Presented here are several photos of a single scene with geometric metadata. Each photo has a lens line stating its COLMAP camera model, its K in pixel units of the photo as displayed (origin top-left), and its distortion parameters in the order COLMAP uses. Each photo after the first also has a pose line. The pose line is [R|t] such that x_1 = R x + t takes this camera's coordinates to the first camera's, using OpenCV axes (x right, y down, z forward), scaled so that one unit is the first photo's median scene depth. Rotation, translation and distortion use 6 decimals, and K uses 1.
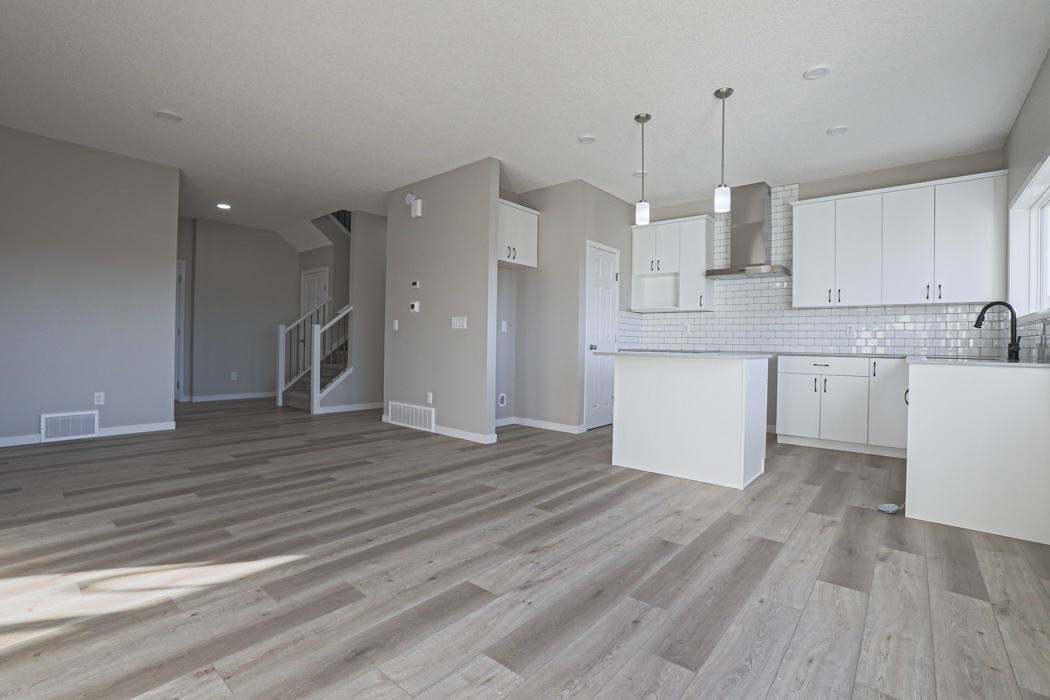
lens RADIAL K [[479.6, 0, 515.8], [0, 479.6, 342.5], [0, 0, 1]] dist [-0.081599, 0.033616]
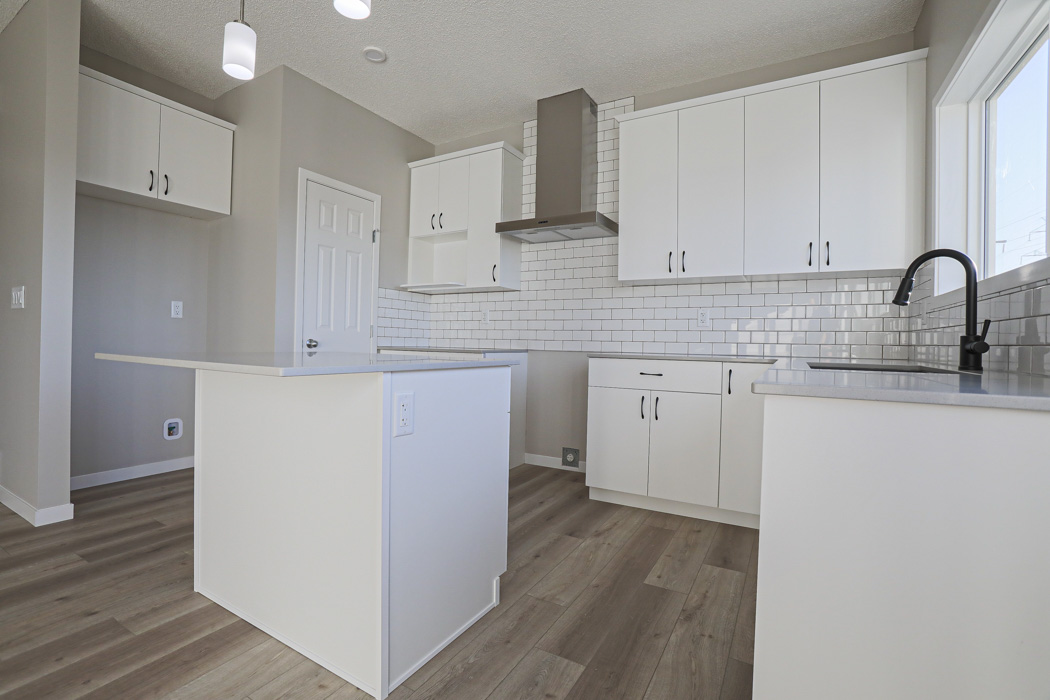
lens RADIAL K [[472.7, 0, 518.0], [0, 472.7, 349.9], [0, 0, 1]] dist [-0.097772, 0.040028]
pose [[0.984335, 0.000087, 0.176307, 0.406597], [-0.003641, 0.999797, 0.019836, 0.006570], [-0.176270, -0.020168, 0.984135, 0.466740]]
